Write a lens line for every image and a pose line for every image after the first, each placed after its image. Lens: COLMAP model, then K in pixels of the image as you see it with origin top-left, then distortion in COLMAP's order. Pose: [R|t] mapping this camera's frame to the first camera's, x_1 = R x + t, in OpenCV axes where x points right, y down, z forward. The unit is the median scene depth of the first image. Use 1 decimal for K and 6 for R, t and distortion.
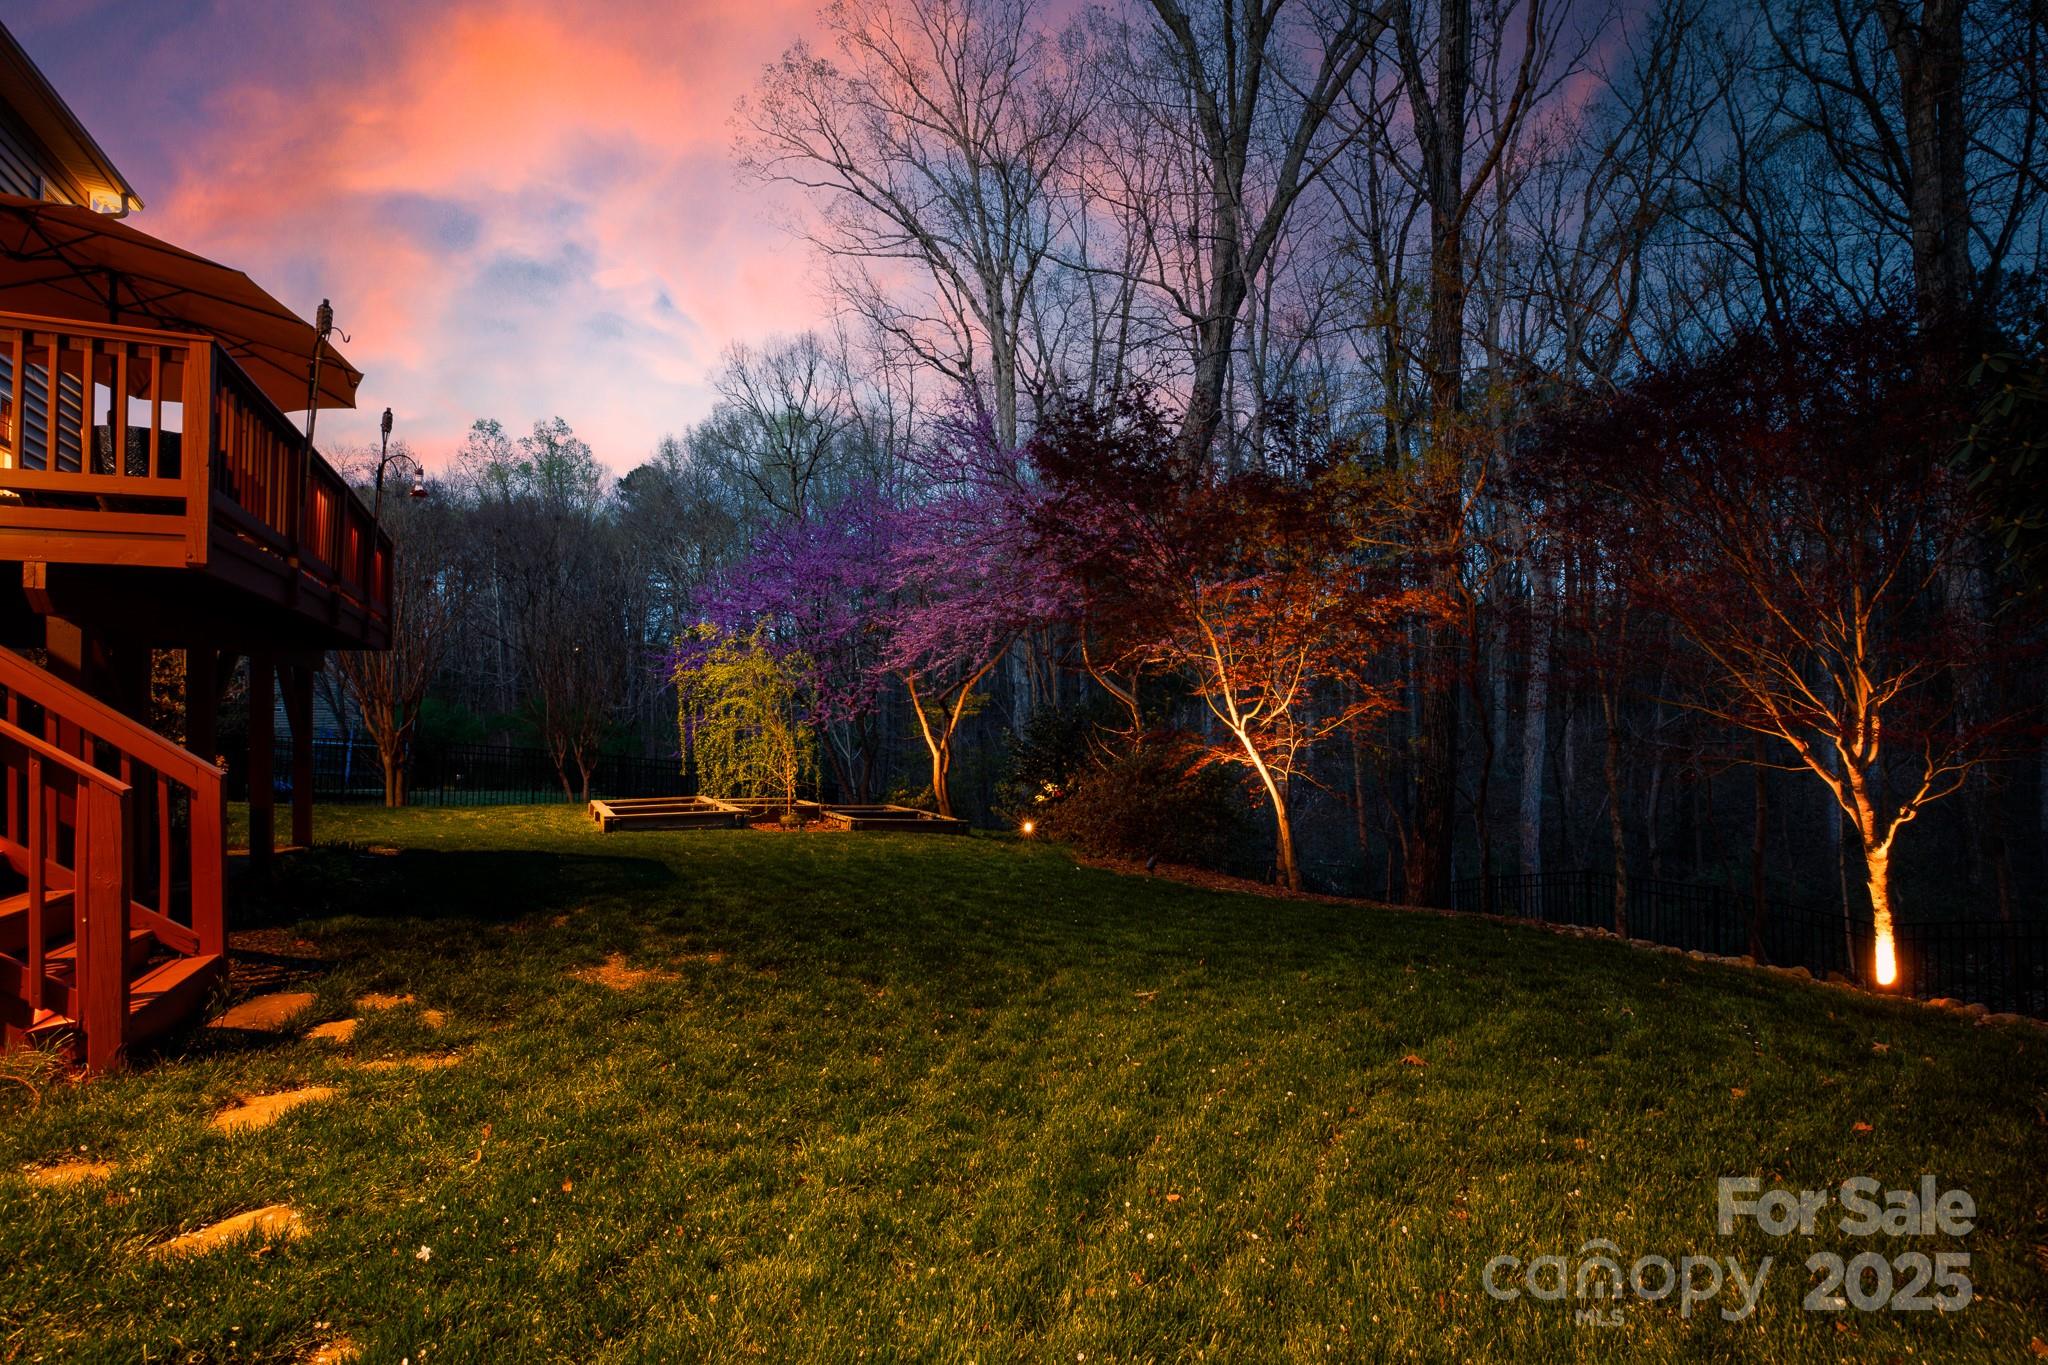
lens RADIAL K [[1020.2, 0, 1023.8], [0, 1020.2, 640.3], [0, 0, 1]] dist [-0.040736, 0.014820]
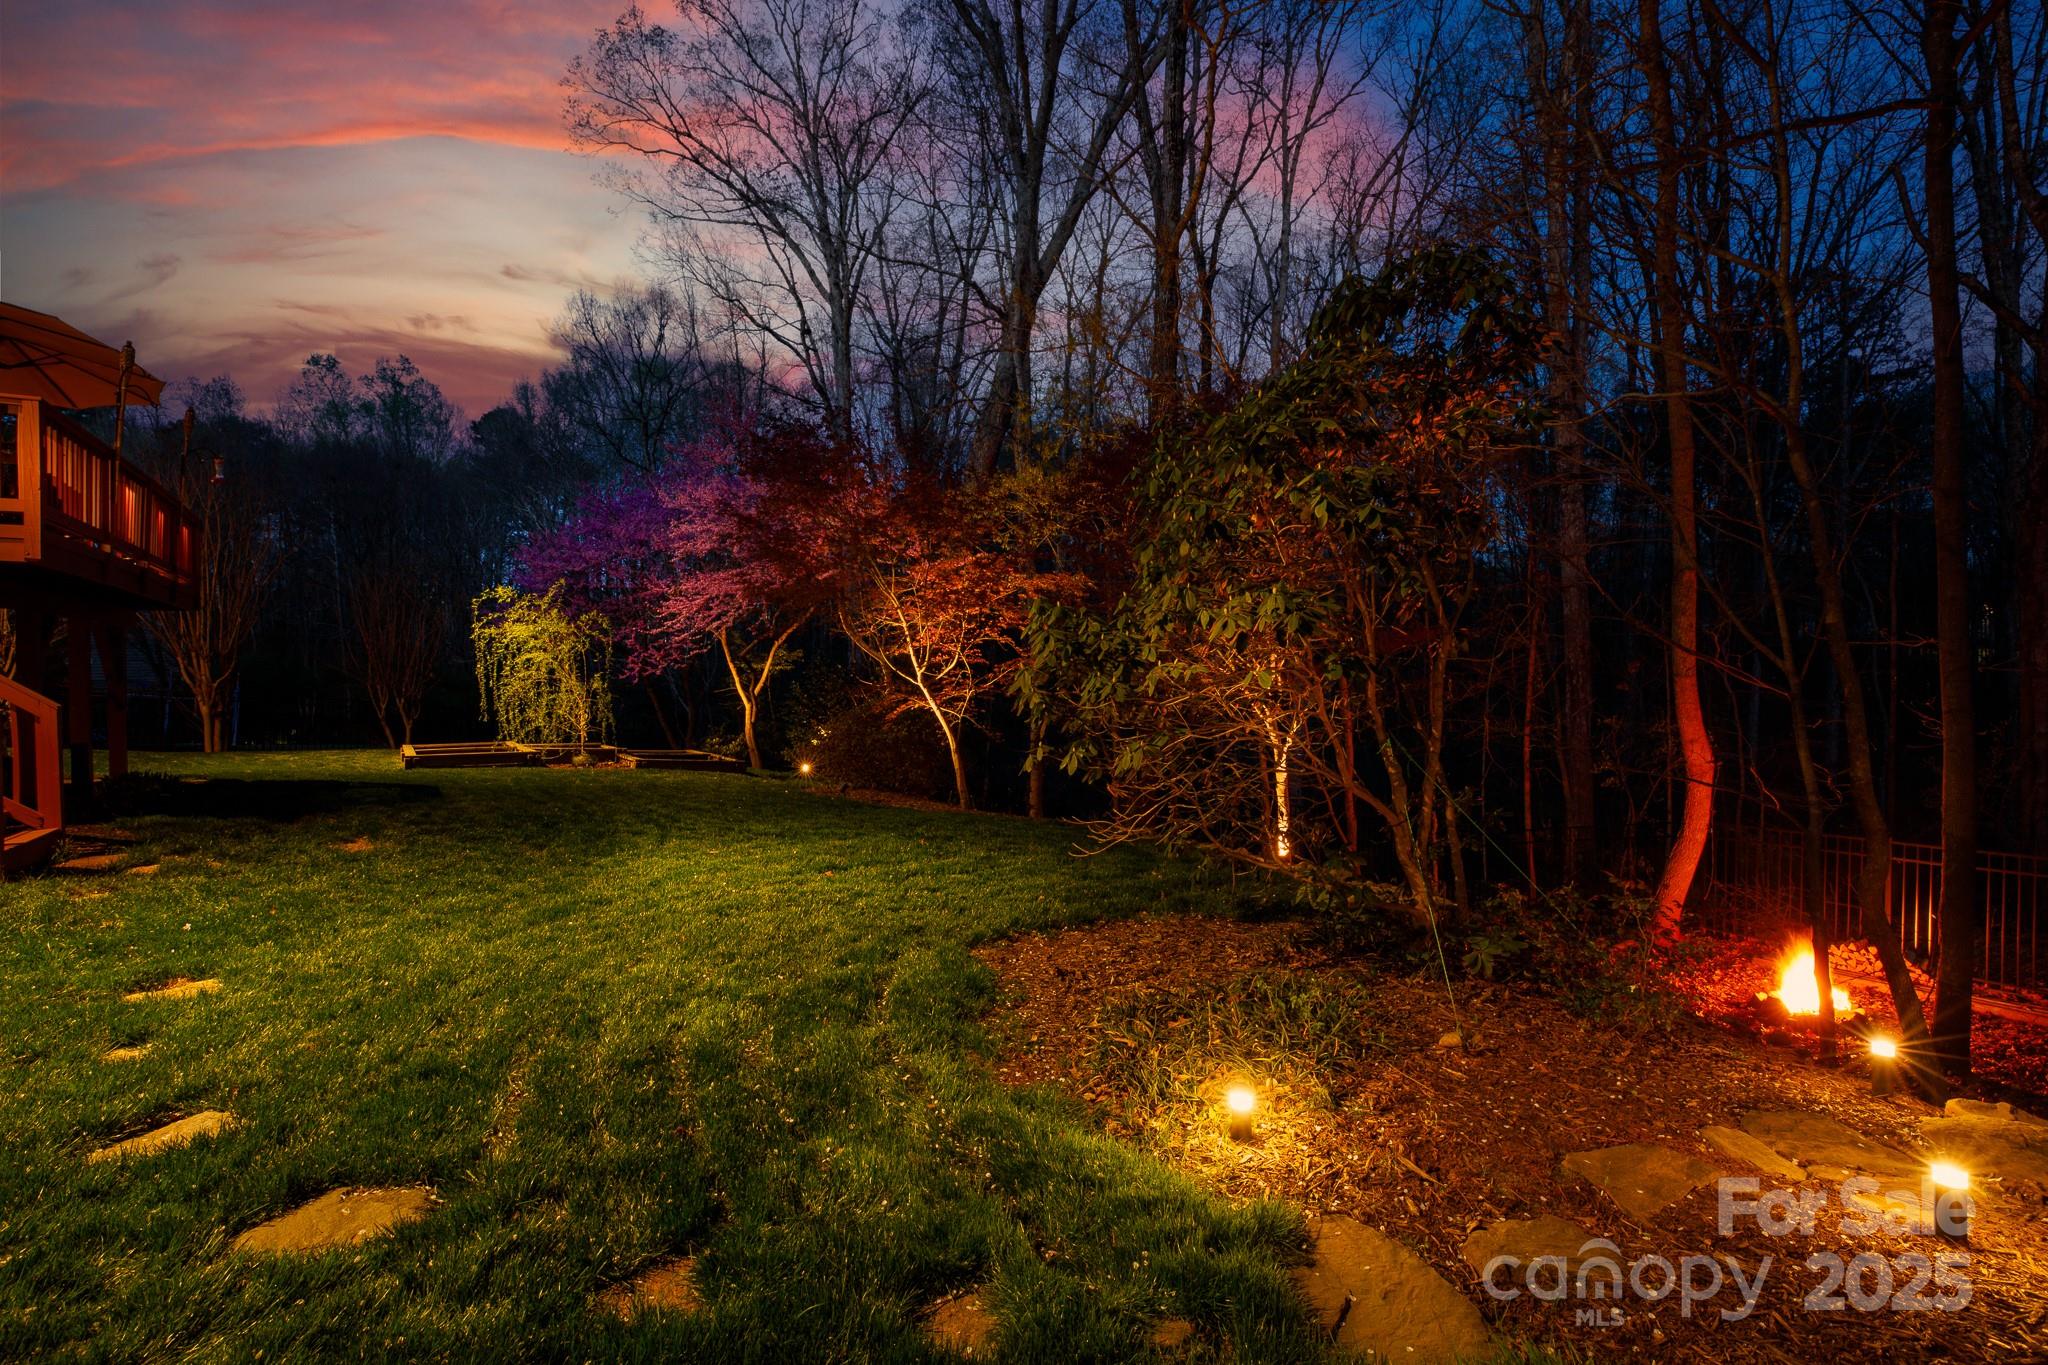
lens RADIAL K [[1020.2, 0, 1023.8], [0, 1020.2, 640.3], [0, 0, 1]] dist [-0.040736, 0.014820]
pose [[0.993175, 0.008594, 0.116316, 0.115610], [-0.013600, 0.999012, 0.042307, -0.011455], [-0.115837, -0.043600, 0.992311, -0.161756]]
